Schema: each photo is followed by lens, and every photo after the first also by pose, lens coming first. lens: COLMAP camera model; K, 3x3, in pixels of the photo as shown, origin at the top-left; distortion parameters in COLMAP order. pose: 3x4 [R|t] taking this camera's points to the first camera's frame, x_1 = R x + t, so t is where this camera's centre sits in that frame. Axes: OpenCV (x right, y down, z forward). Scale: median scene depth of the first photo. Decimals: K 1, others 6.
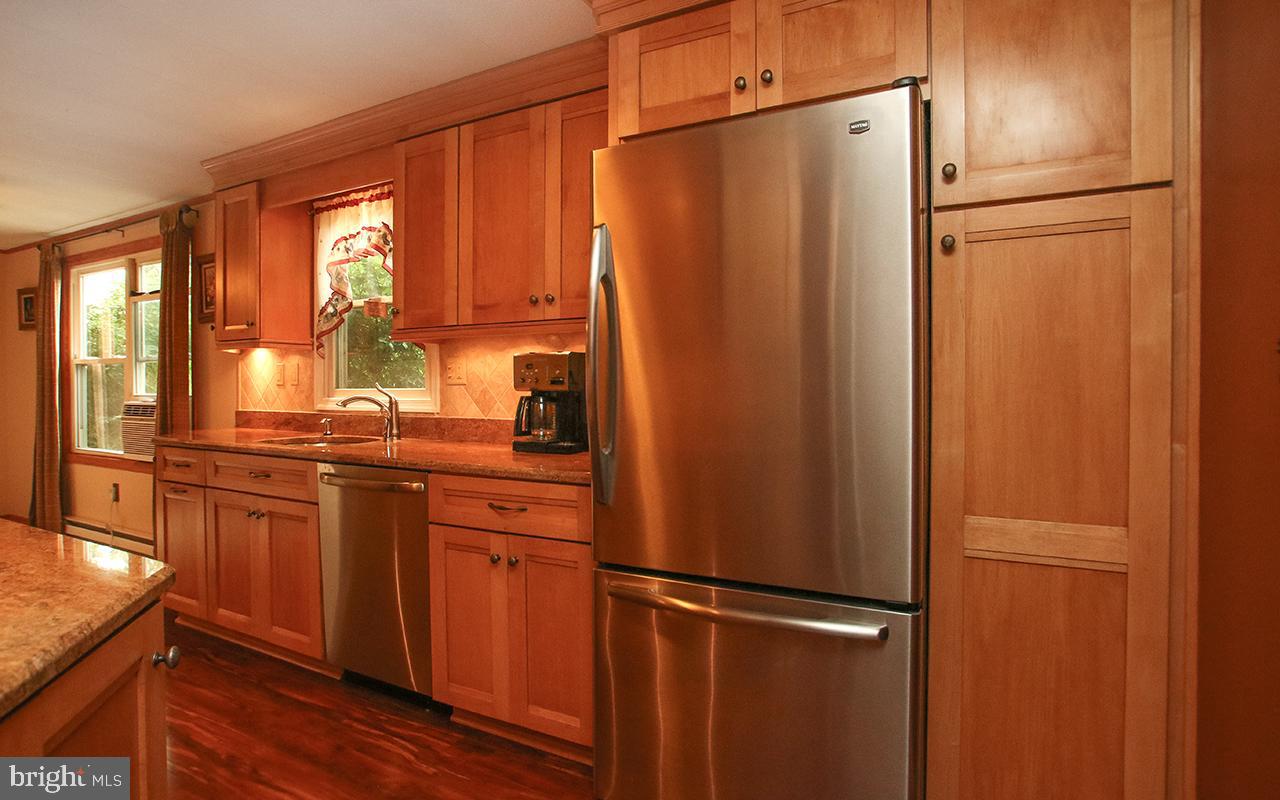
lens RADIAL K [[658.7, 0, 637.7], [0, 658.7, 381.9], [0, 0, 1]] dist [-0.055833, 0.024876]
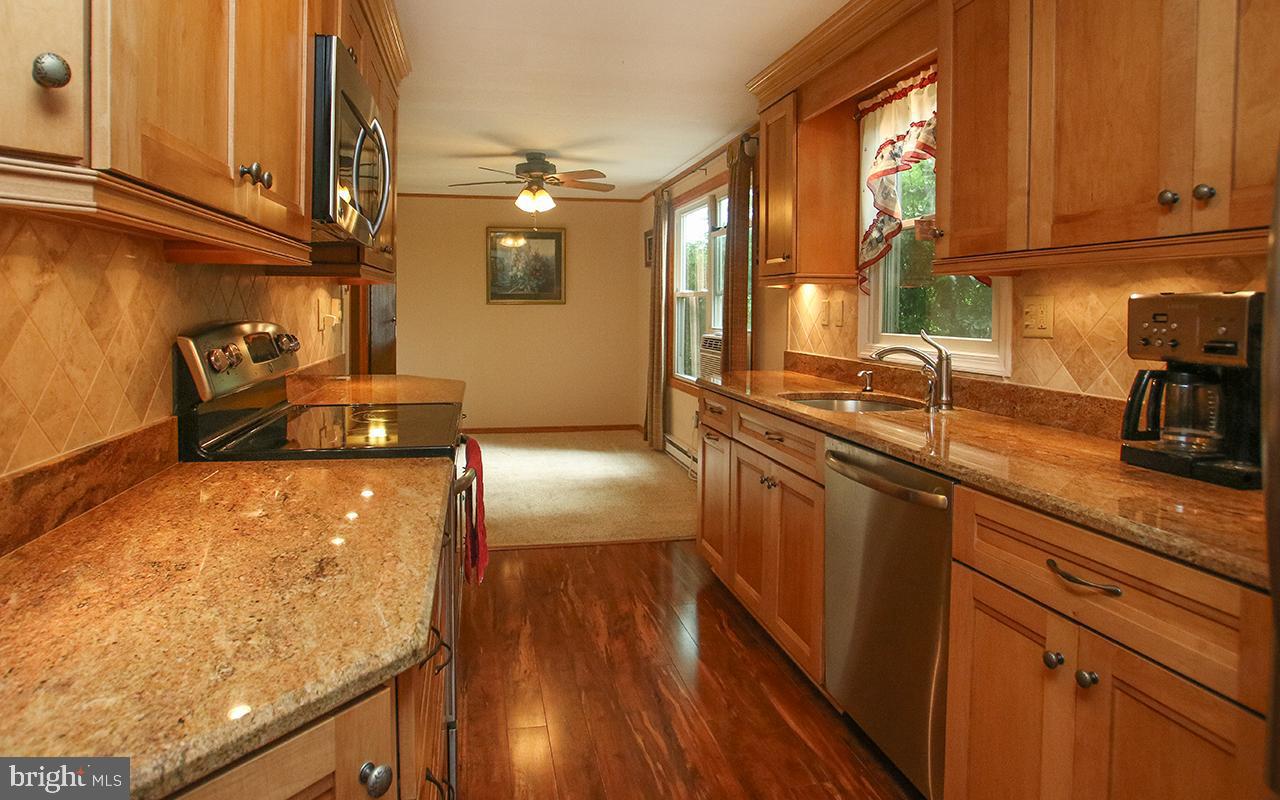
lens RADIAL K [[723.7, 0, 585.7], [0, 723.7, 329.6], [0, 0, 1]] dist [-0.070953, 0.035730]
pose [[0.617403, 0.030044, -0.786073, 0.002955], [-0.003876, 0.999374, 0.035151, -0.025501], [0.786637, -0.018656, 0.617133, 0.190971]]
